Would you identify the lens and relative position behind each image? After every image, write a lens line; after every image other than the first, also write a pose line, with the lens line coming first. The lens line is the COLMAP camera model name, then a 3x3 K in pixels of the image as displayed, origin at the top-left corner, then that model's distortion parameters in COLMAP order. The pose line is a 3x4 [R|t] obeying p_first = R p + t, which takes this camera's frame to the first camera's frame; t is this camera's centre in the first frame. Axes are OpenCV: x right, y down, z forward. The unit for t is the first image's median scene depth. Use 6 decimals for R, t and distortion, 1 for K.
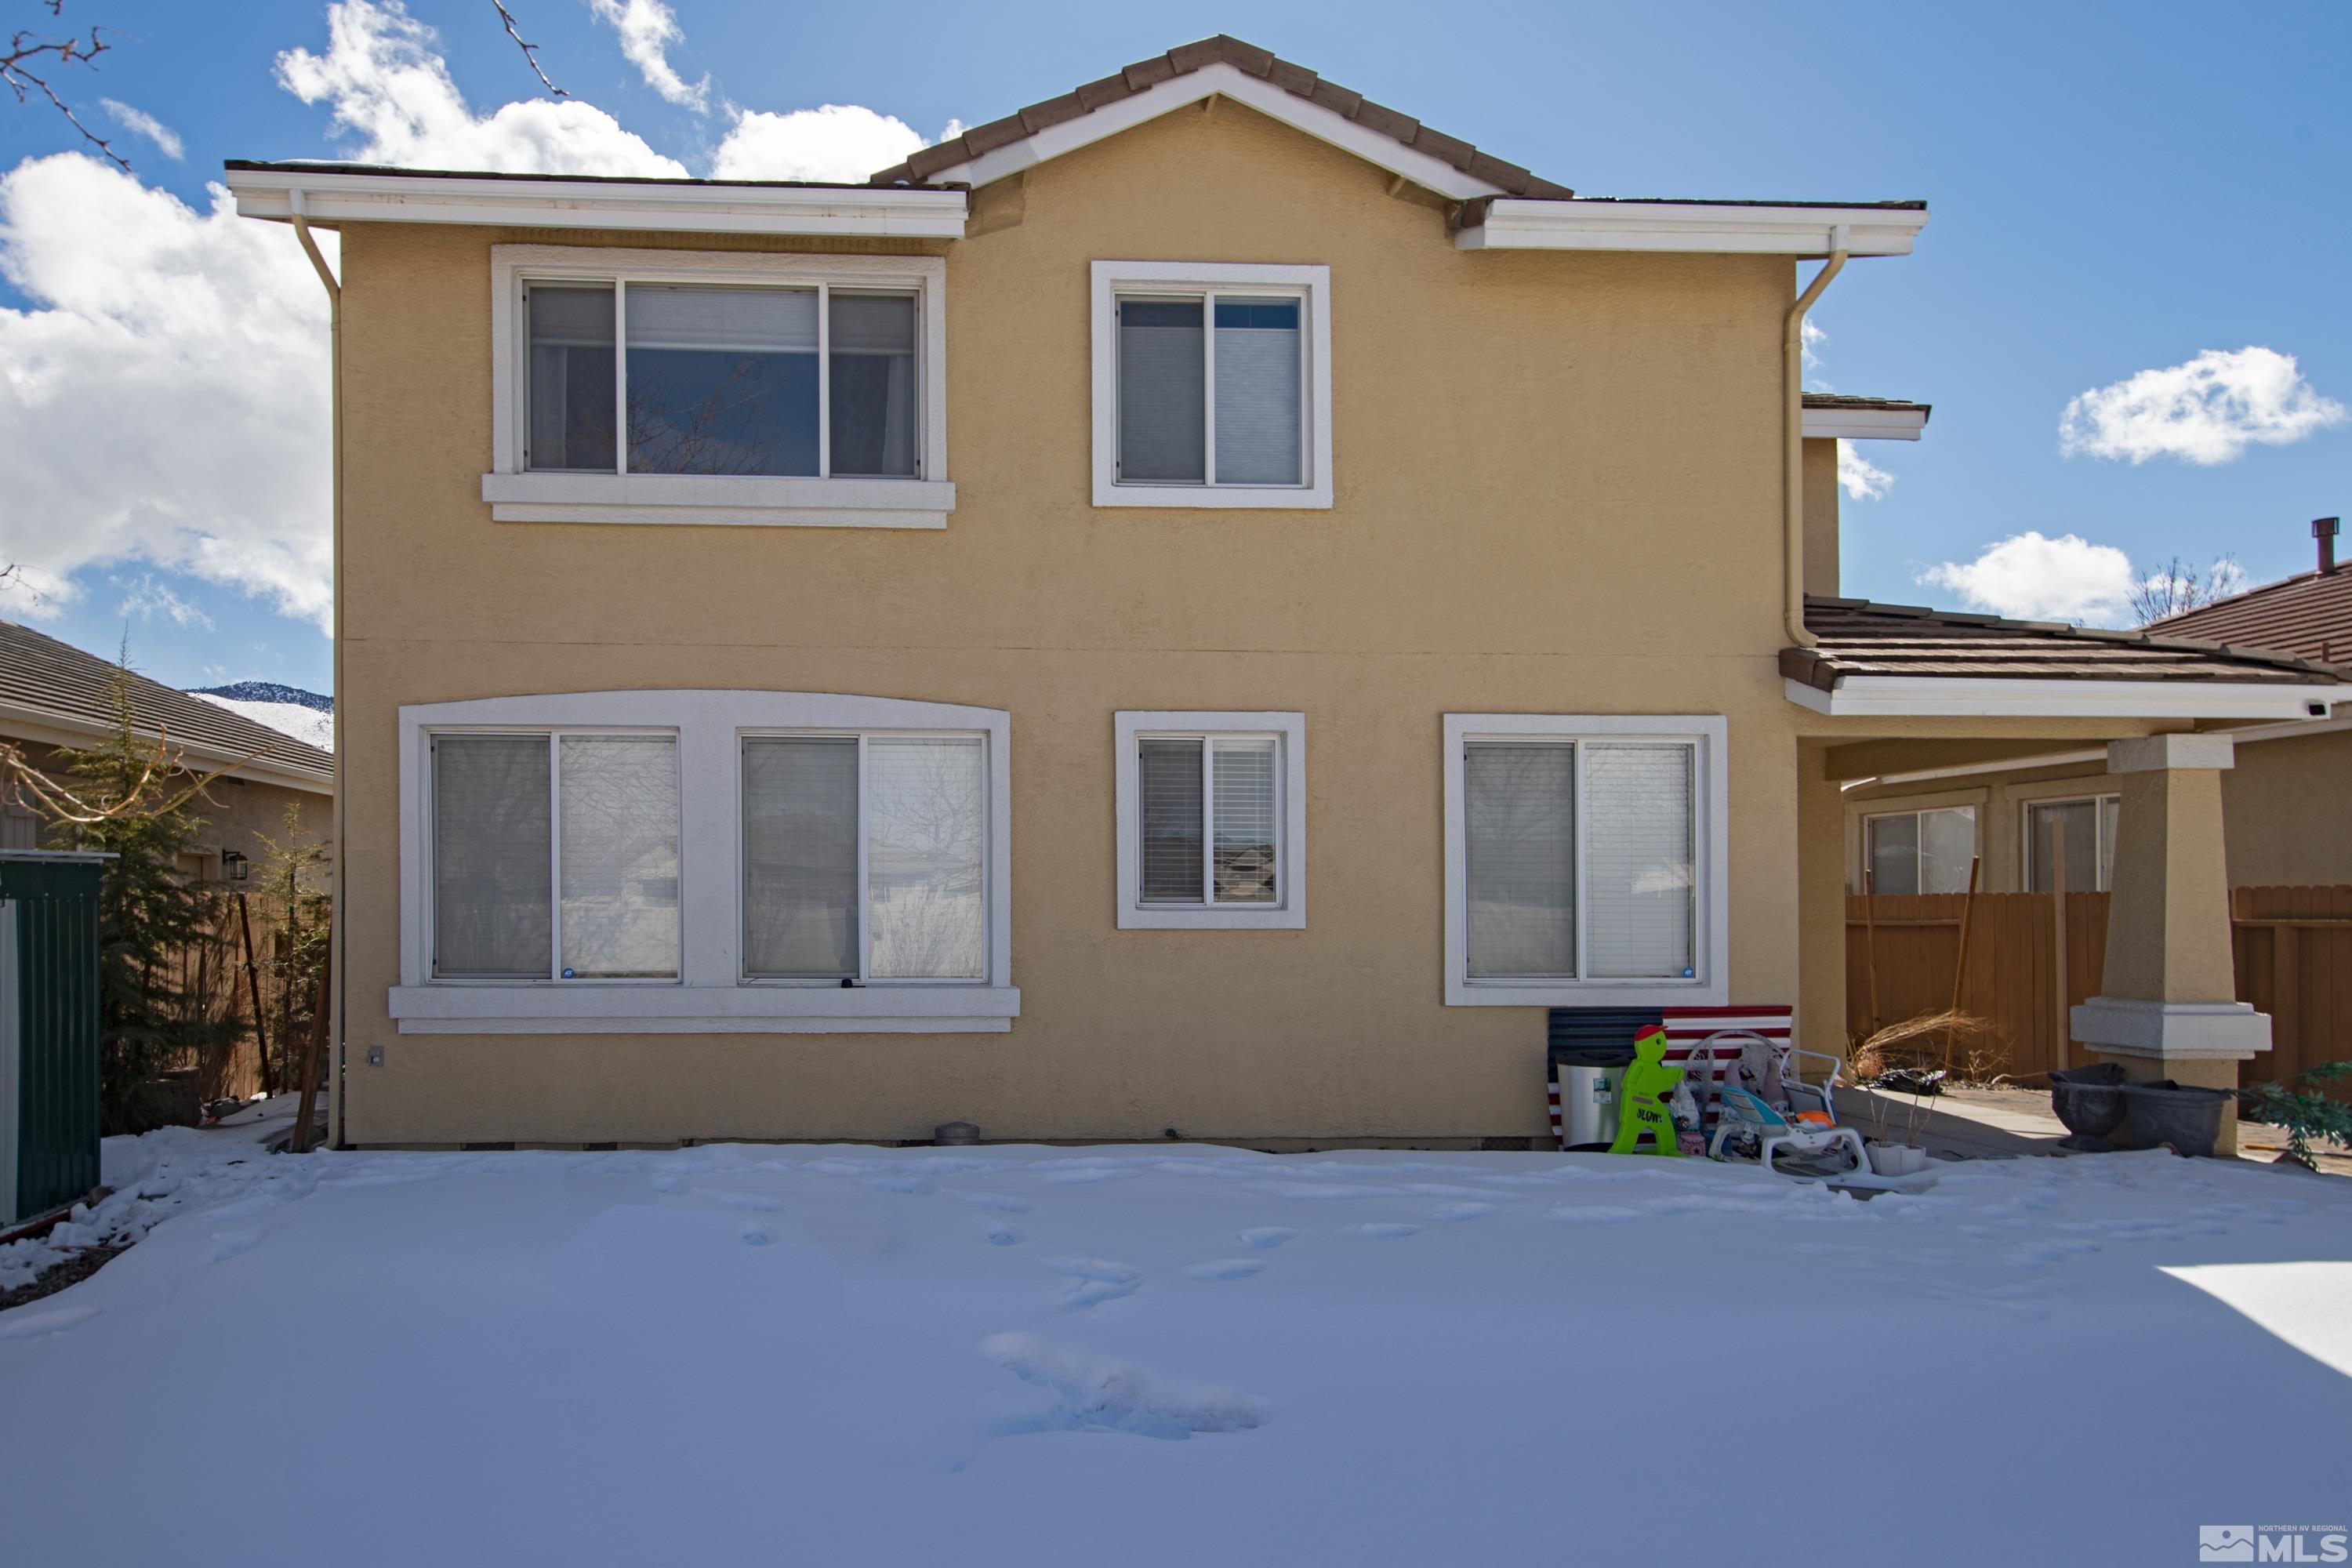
lens RADIAL K [[1296.0, 0, 1175.1], [0, 1296.0, 890.1], [0, 0, 1]] dist [0.007226, -0.000922]
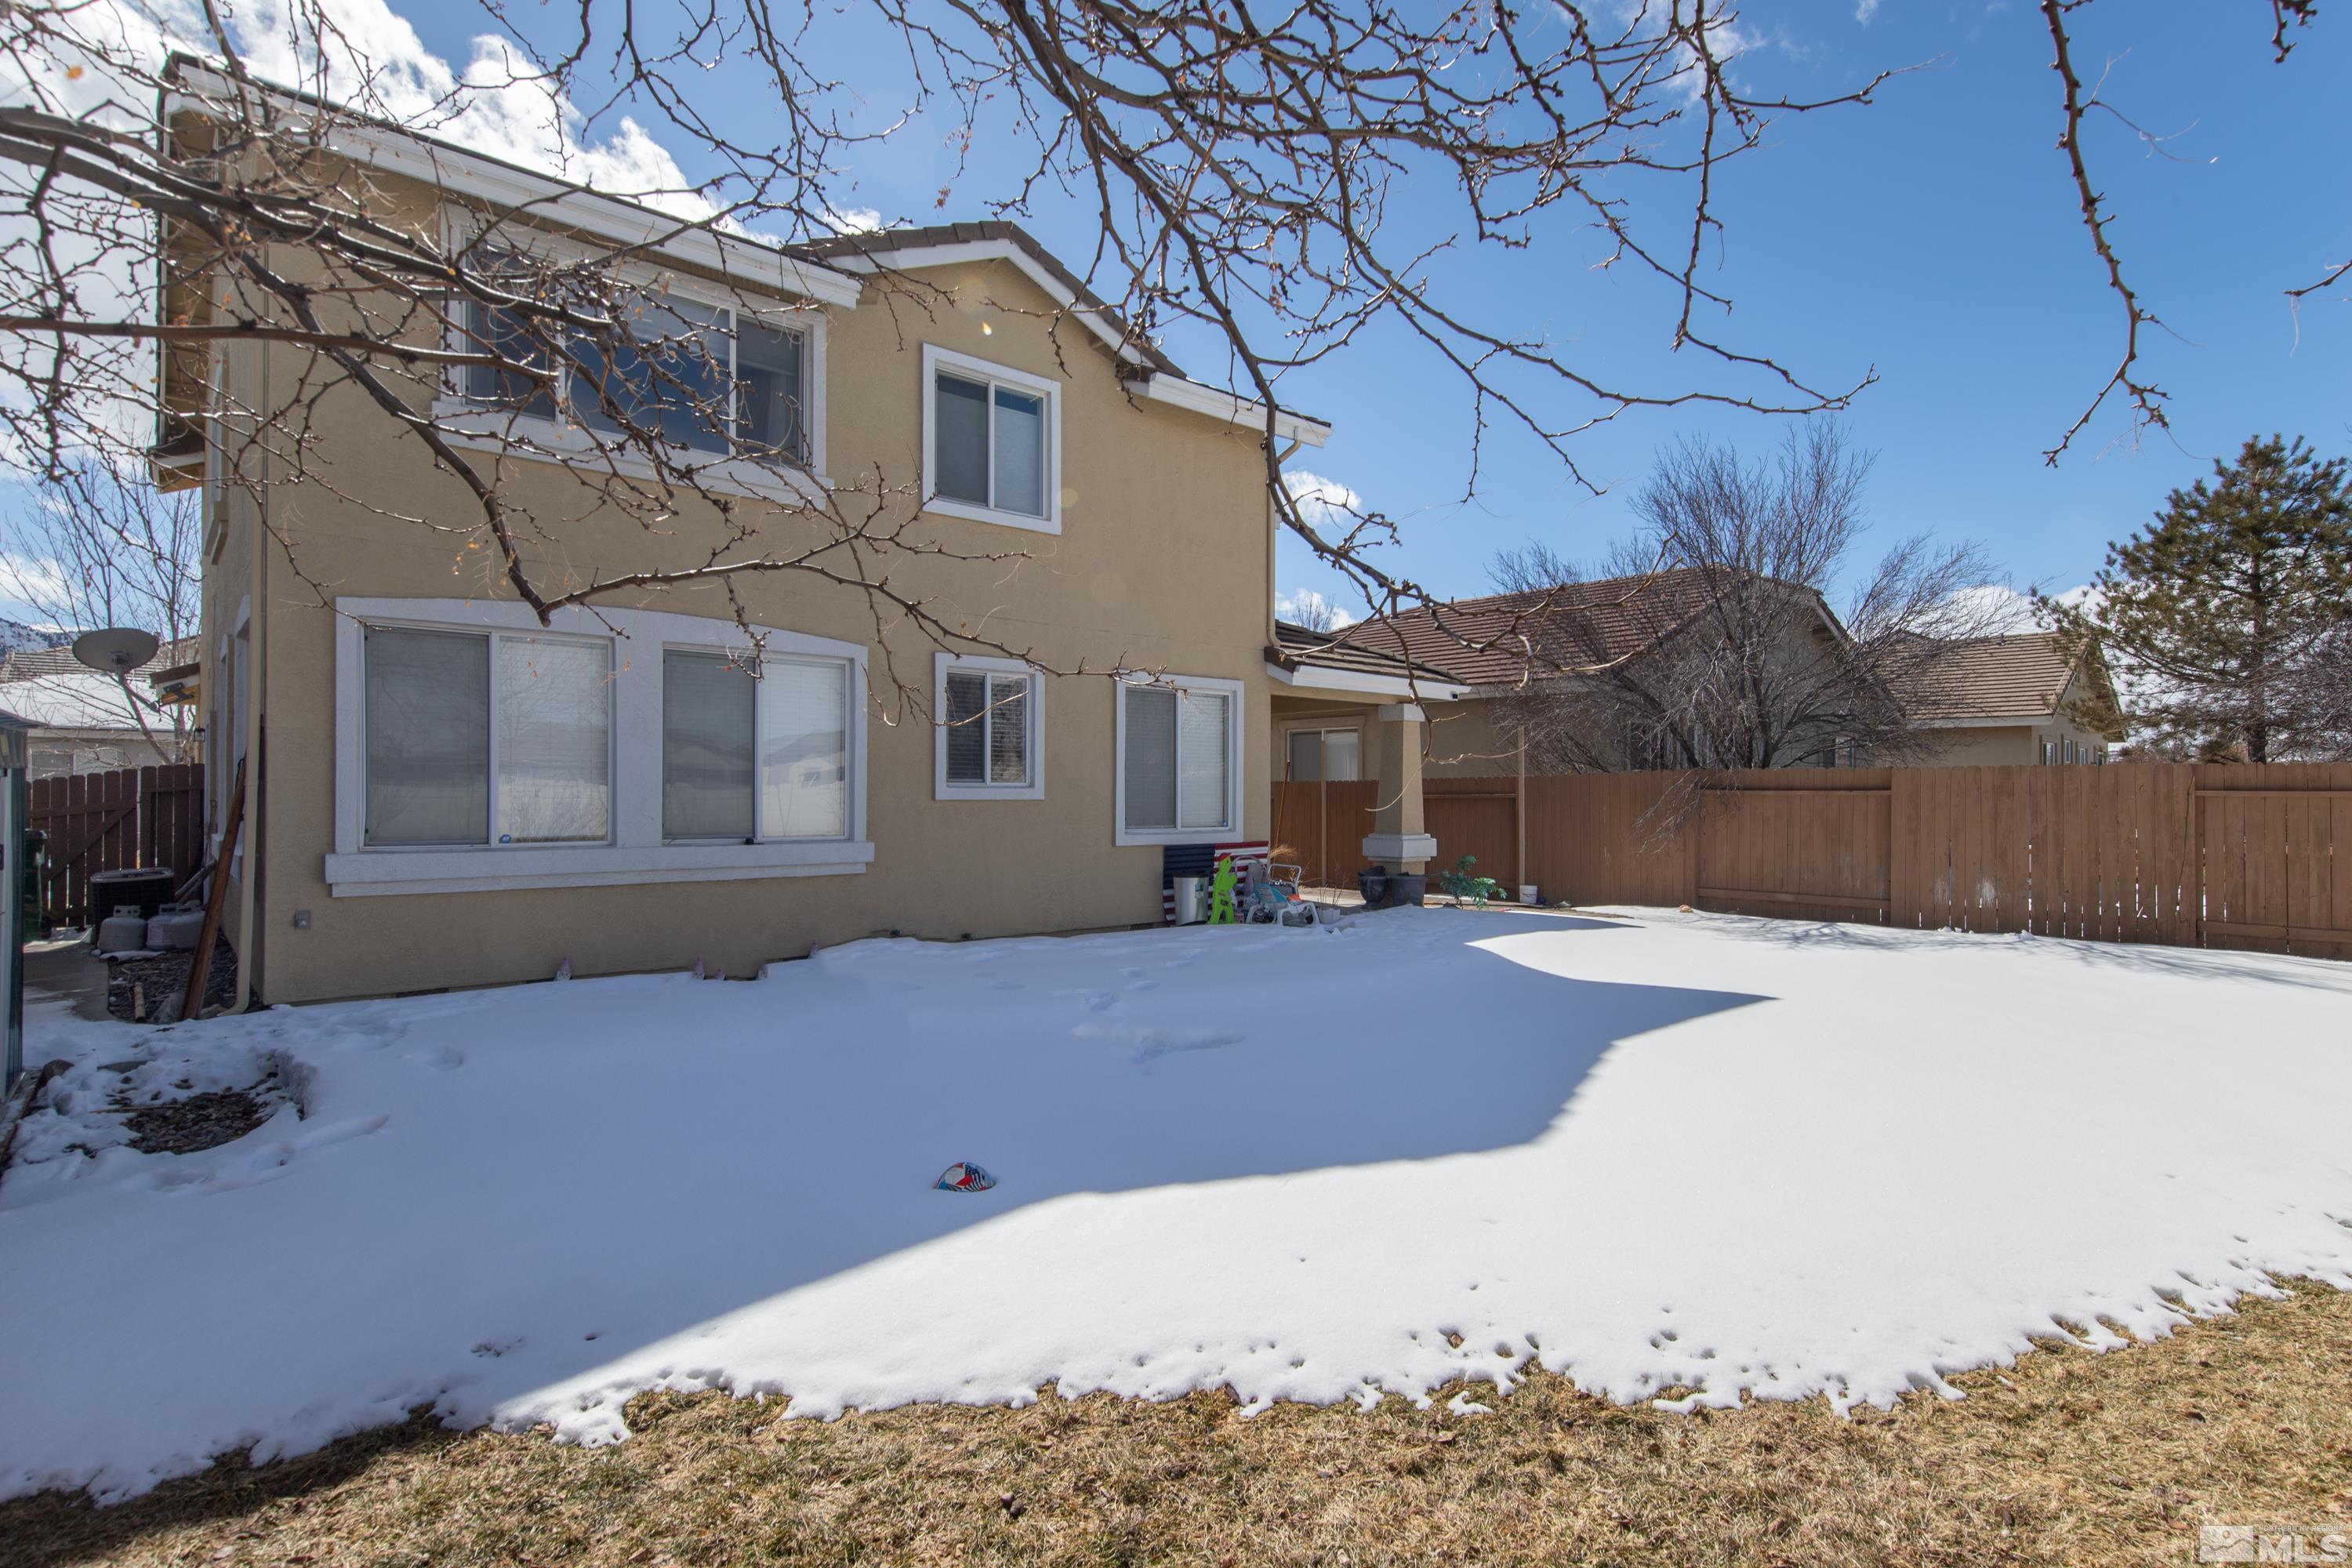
lens RADIAL K [[1112.7, 0, 1172.1], [0, 1112.7, 785.4], [0, 0, 1]] dist [-0.002746, -0.000006]
pose [[0.791379, 0.005604, 0.611301, -0.602834], [-0.007649, 0.999970, 0.000735, 0.010454], [-0.611279, -0.005258, 0.791398, -0.164541]]
